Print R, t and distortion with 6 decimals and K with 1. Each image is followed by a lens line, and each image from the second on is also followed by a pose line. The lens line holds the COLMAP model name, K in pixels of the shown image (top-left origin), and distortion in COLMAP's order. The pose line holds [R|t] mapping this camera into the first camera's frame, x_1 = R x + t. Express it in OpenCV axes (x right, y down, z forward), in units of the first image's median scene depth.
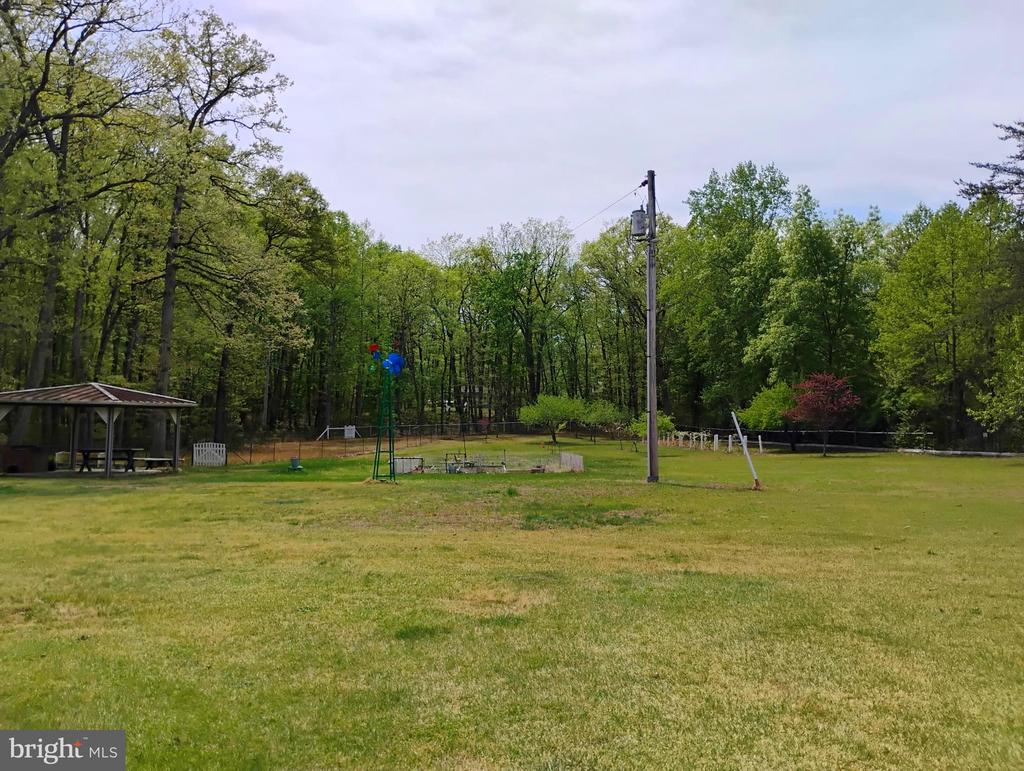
lens RADIAL K [[852.2, 0, 510.0], [0, 852.2, 384.7], [0, 0, 1]] dist [0.018955, 0.006046]
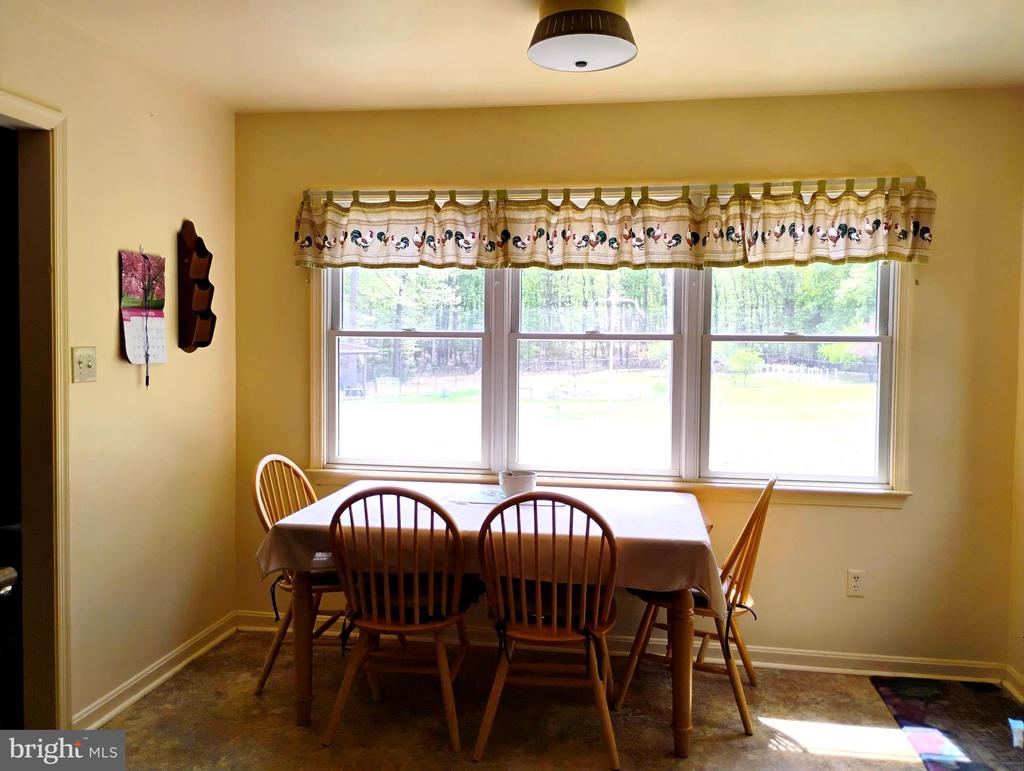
lens RADIAL K [[852.2, 0, 512.5], [0, 852.2, 386.3], [0, 0, 1]] dist [0.018955, 0.006046]
pose [[0.980068, -0.007985, -0.198503, 0.066793], [0.024479, 0.996432, 0.080776, -0.014917], [0.197150, -0.084025, 0.976766, -0.169973]]
